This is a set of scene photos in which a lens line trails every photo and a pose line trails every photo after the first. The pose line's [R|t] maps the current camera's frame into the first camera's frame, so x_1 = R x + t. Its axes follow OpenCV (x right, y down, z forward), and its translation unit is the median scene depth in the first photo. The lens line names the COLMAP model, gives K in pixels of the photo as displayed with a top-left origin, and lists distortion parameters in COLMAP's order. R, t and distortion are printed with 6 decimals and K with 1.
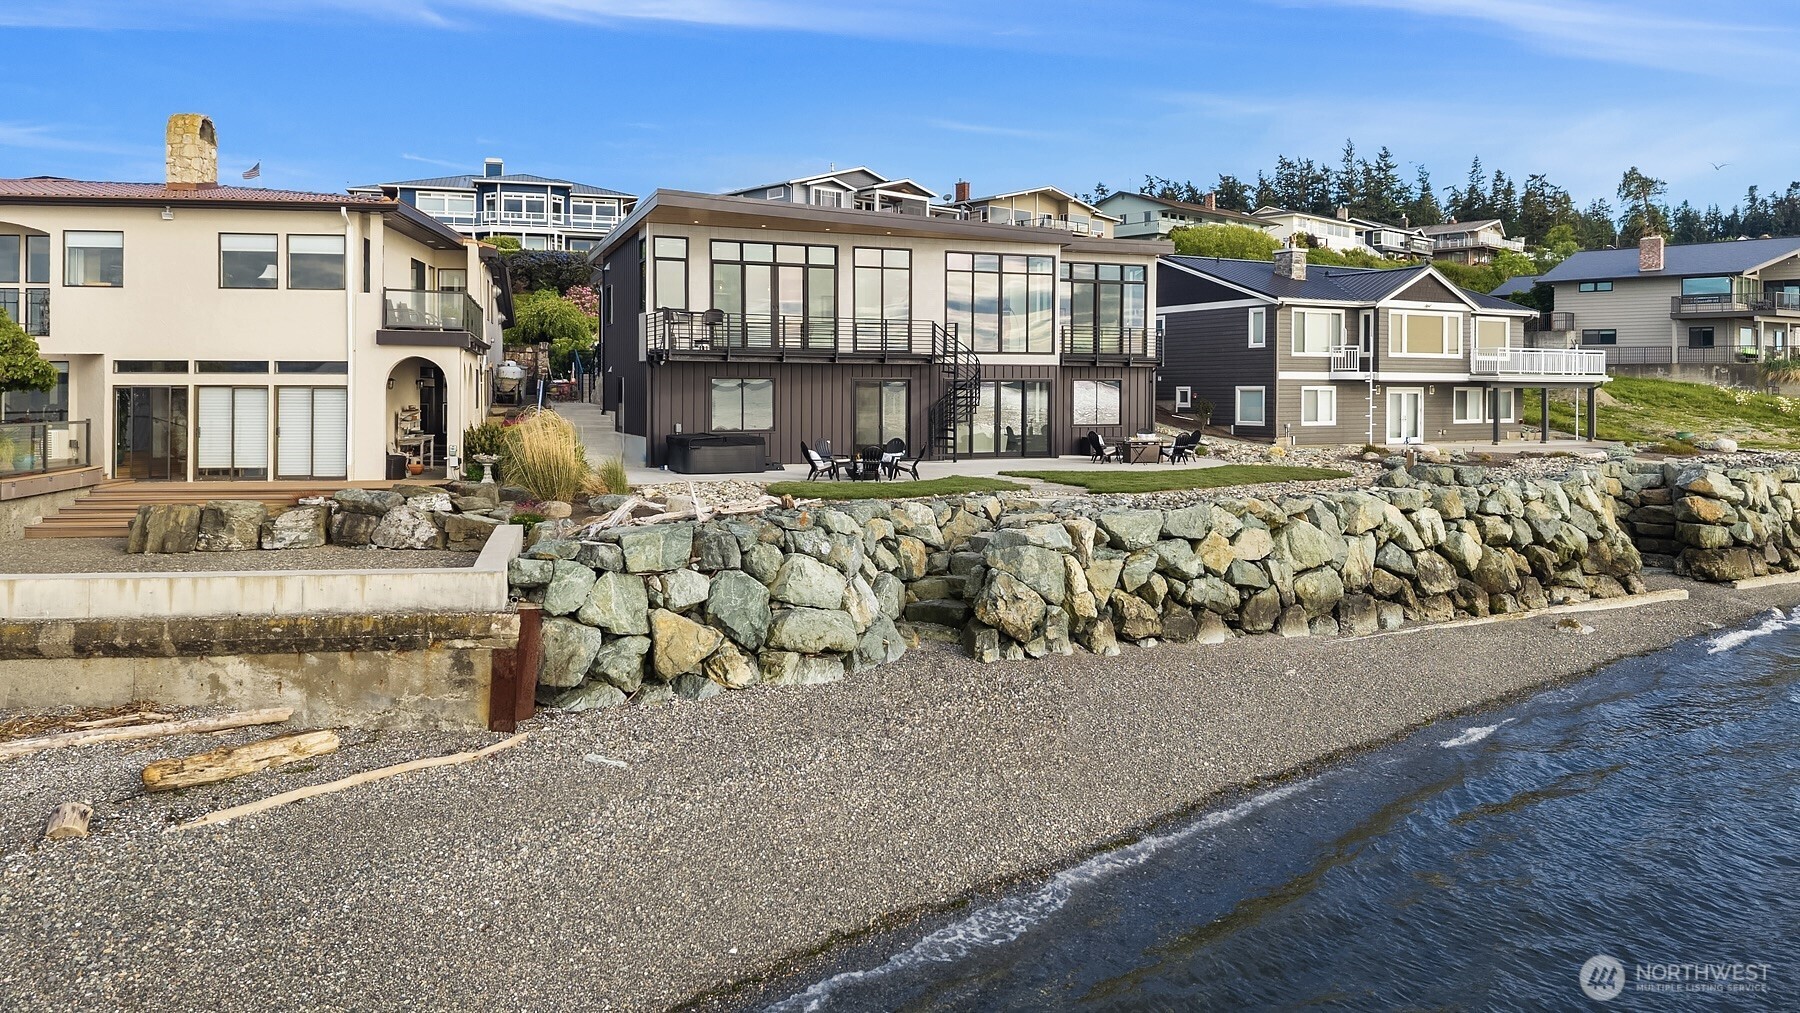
lens RADIAL K [[1246.3, 0, 900.0], [0, 1246.3, 506.5], [0, 0, 1]] dist [0.067032, -0.087427]
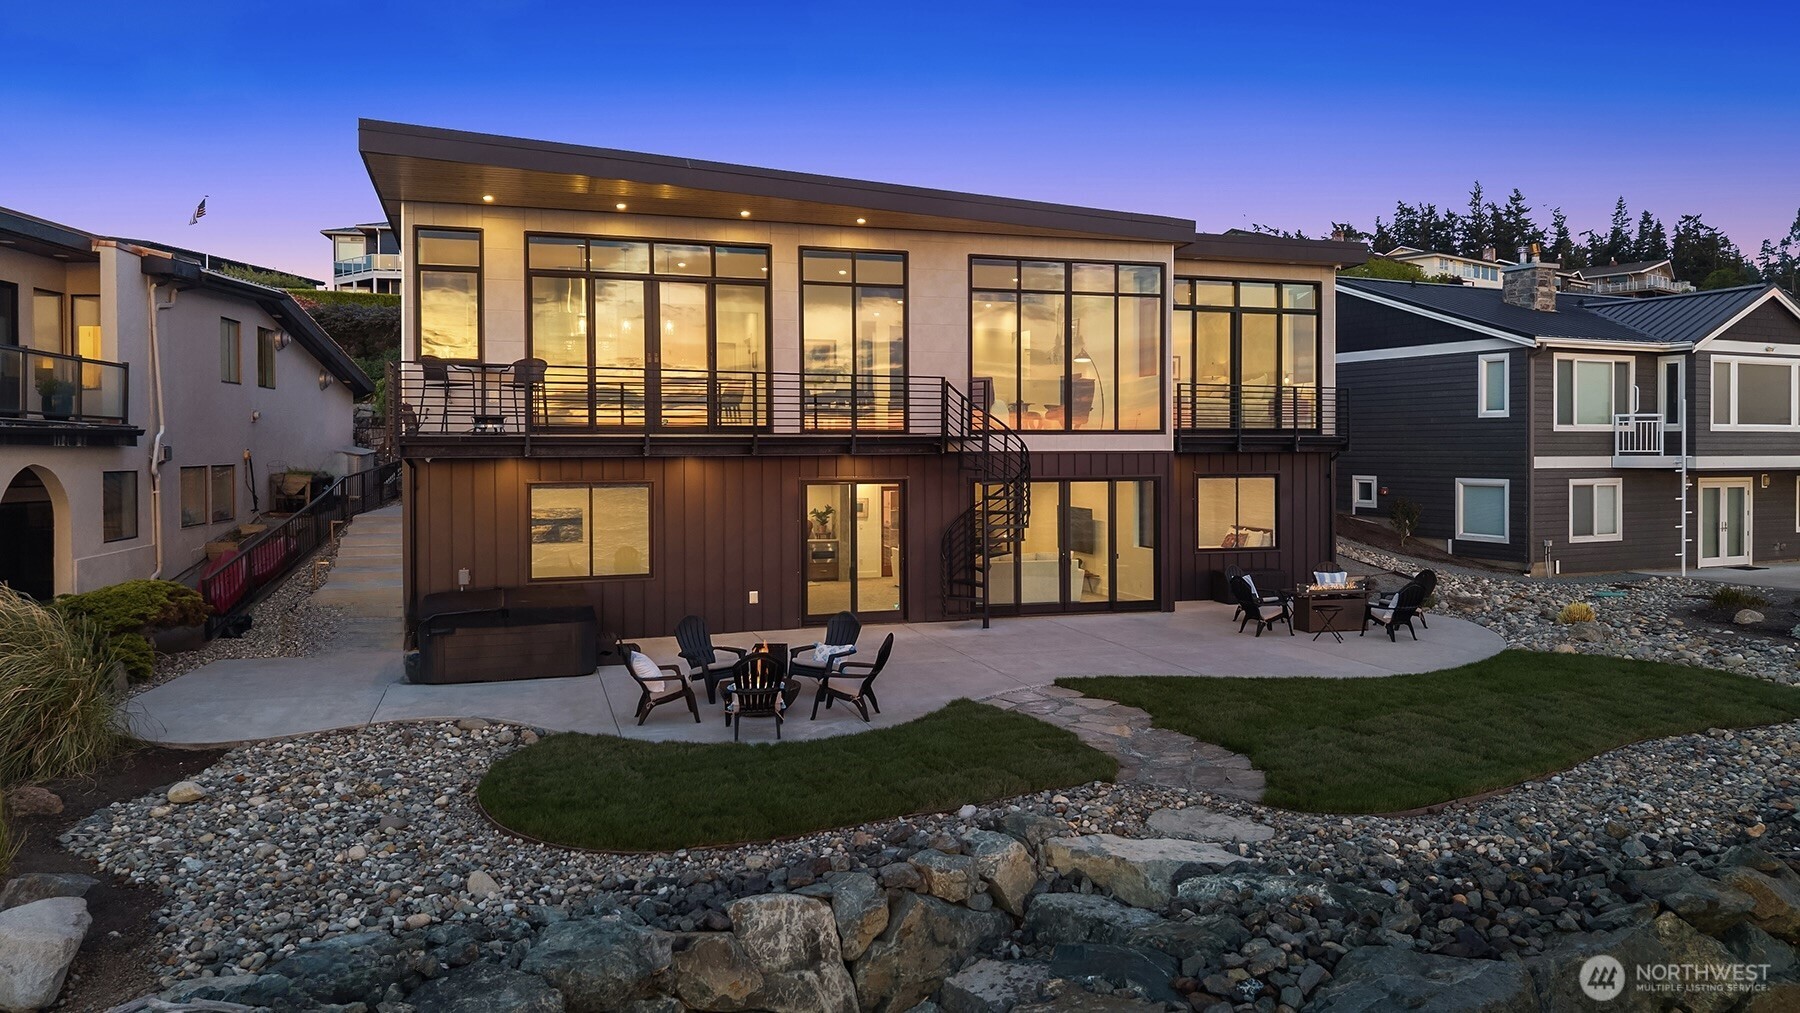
lens RADIAL K [[1250.0, 0, 923.4], [0, 1250.0, 471.8], [0, 0, 1]] dist [0.044580, -0.000674]
pose [[0.997996, -0.001117, -0.063266, 0.049420], [-0.003448, 0.997399, -0.072000, -0.063314], [0.063182, 0.072074, 0.995396, 0.424692]]
